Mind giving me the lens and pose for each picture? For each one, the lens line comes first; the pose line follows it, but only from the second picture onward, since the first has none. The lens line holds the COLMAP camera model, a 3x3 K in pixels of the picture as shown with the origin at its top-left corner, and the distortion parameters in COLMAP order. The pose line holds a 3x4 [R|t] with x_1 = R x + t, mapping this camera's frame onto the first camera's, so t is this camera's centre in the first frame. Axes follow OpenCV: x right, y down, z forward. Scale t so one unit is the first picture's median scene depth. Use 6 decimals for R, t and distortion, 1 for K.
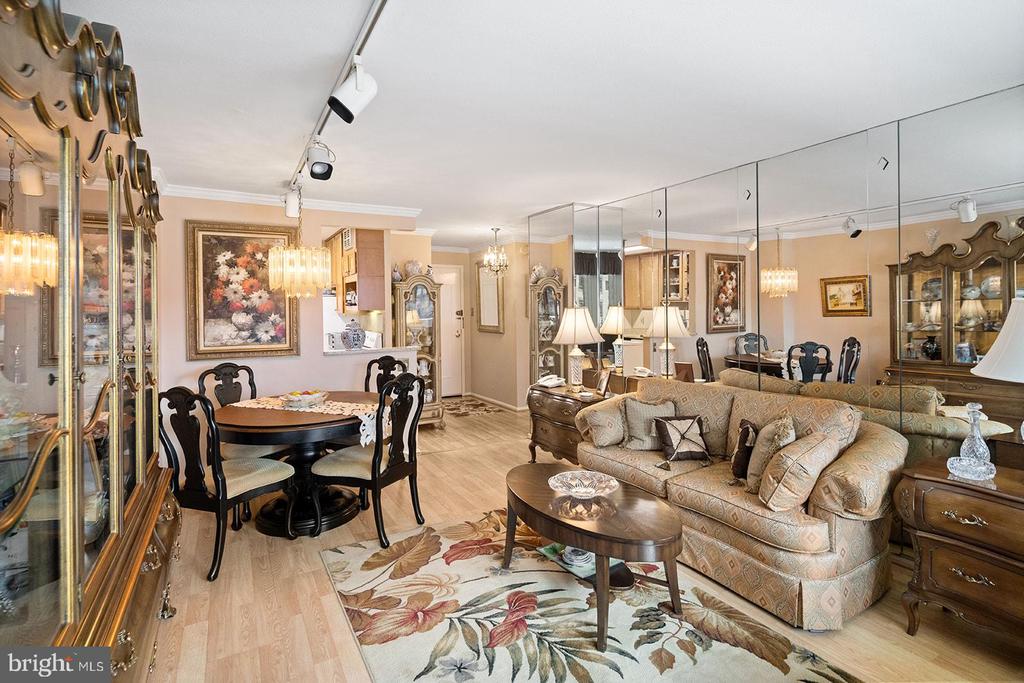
lens RADIAL K [[500.3, 0, 515.3], [0, 500.3, 307.8], [0, 0, 1]] dist [0.008421, -0.004081]
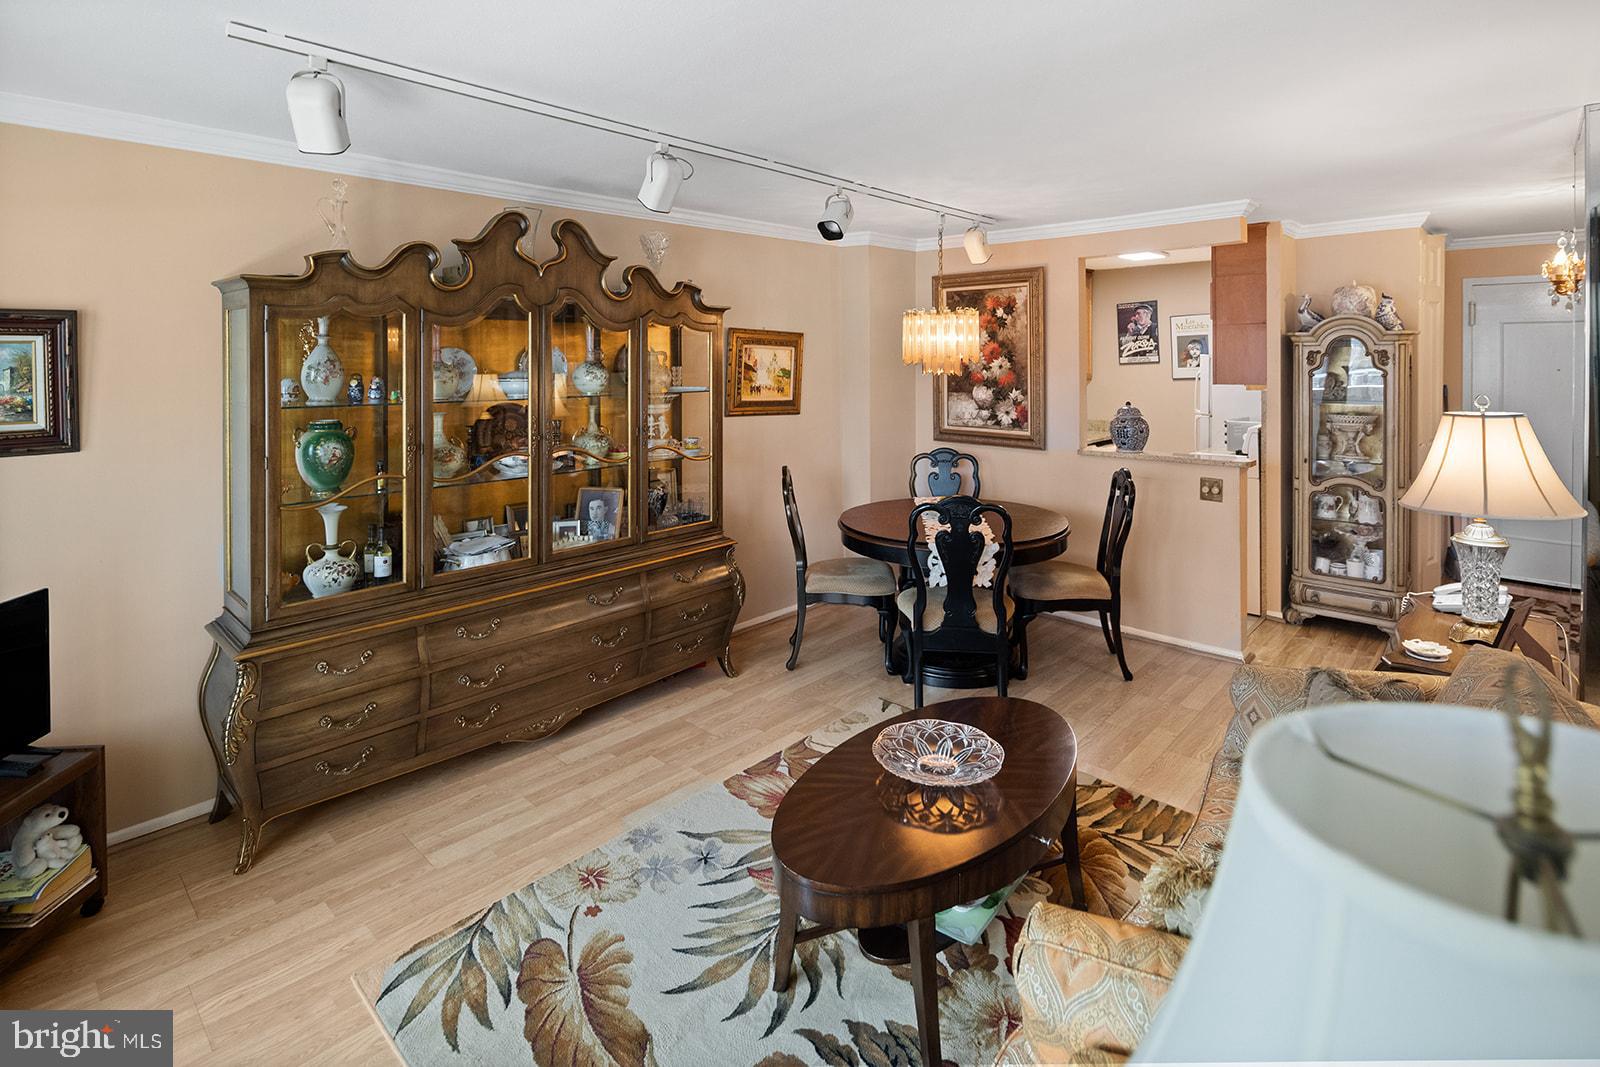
lens RADIAL K [[781.7, 0, 805.1], [0, 781.7, 360.3], [0, 0, 1]] dist [0.008421, -0.004081]
pose [[0.301789, 0.014244, -0.953268, 0.536352], [0.001543, 0.999880, 0.015429, -0.049976], [0.953373, -0.006127, 0.301731, 0.367391]]
